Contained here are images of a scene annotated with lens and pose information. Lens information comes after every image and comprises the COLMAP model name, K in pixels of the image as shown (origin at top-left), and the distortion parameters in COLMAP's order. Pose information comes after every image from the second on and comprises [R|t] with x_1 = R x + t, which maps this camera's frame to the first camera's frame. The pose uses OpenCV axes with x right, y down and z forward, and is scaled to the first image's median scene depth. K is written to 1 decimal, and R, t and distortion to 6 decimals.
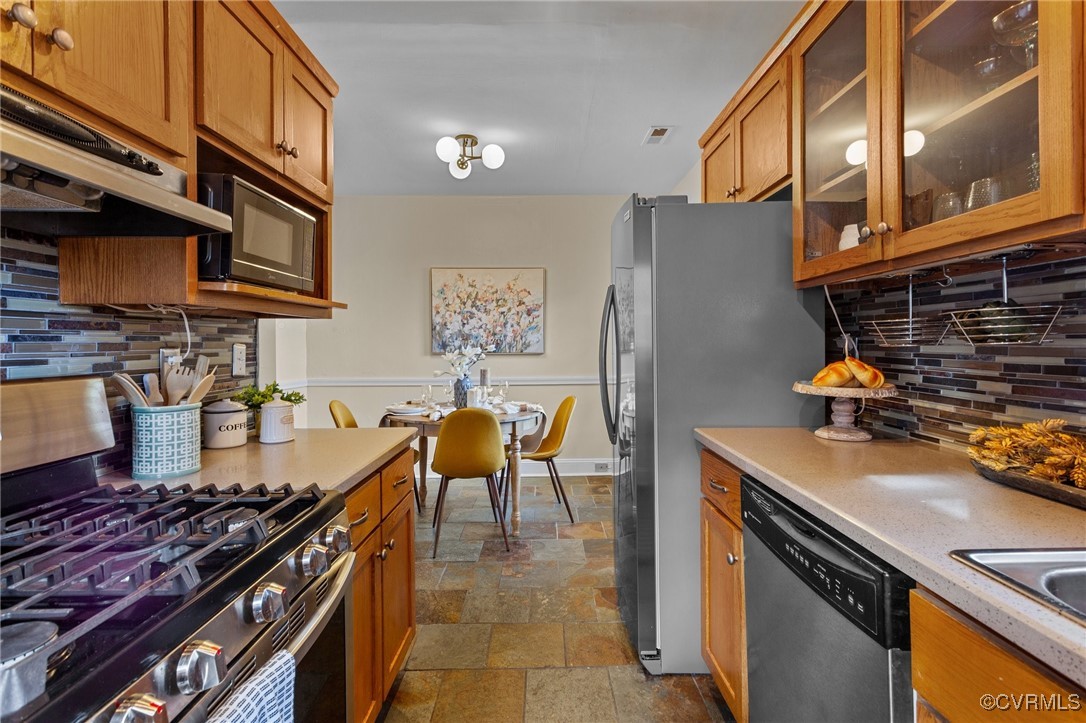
lens RADIAL K [[524.9, 0, 554.9], [0, 524.9, 348.4], [0, 0, 1]] dist [0.001471, 0.002242]
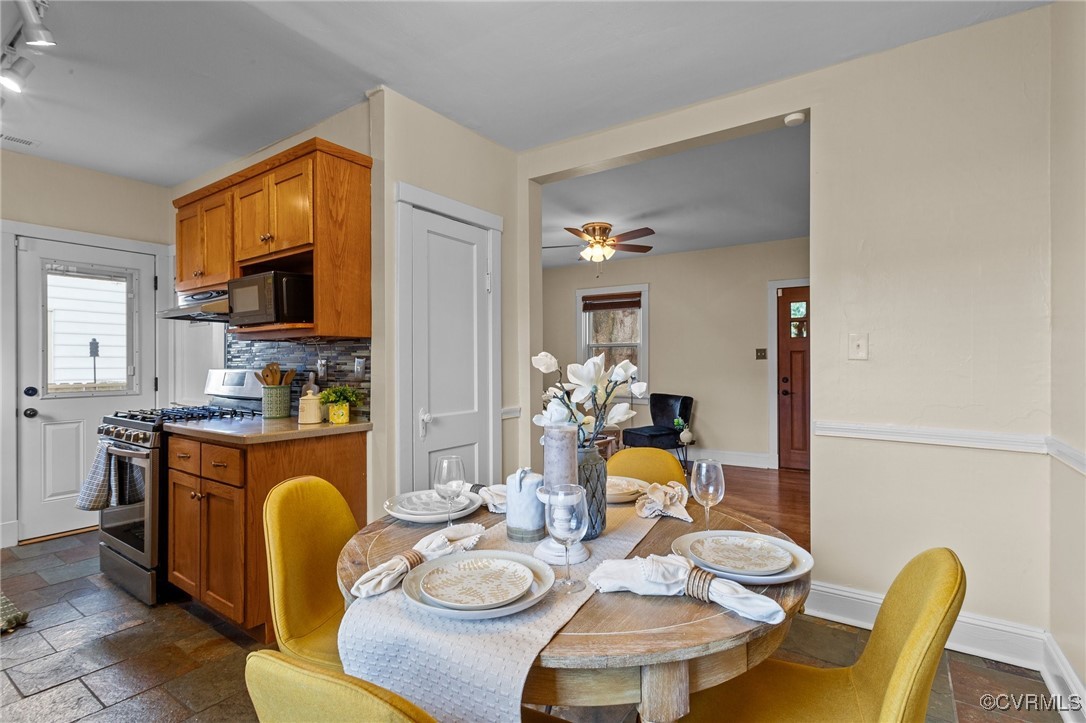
lens RADIAL K [[513.2, 0, 547.4], [0, 513.2, 363.5], [0, 0, 1]] dist [0.001980, 0.000580]
pose [[-0.584859, 0.002884, -0.811130, 0.128698], [-0.005221, 0.999960, 0.007320, -0.001960], [0.811118, 0.008516, -0.584820, 1.241280]]
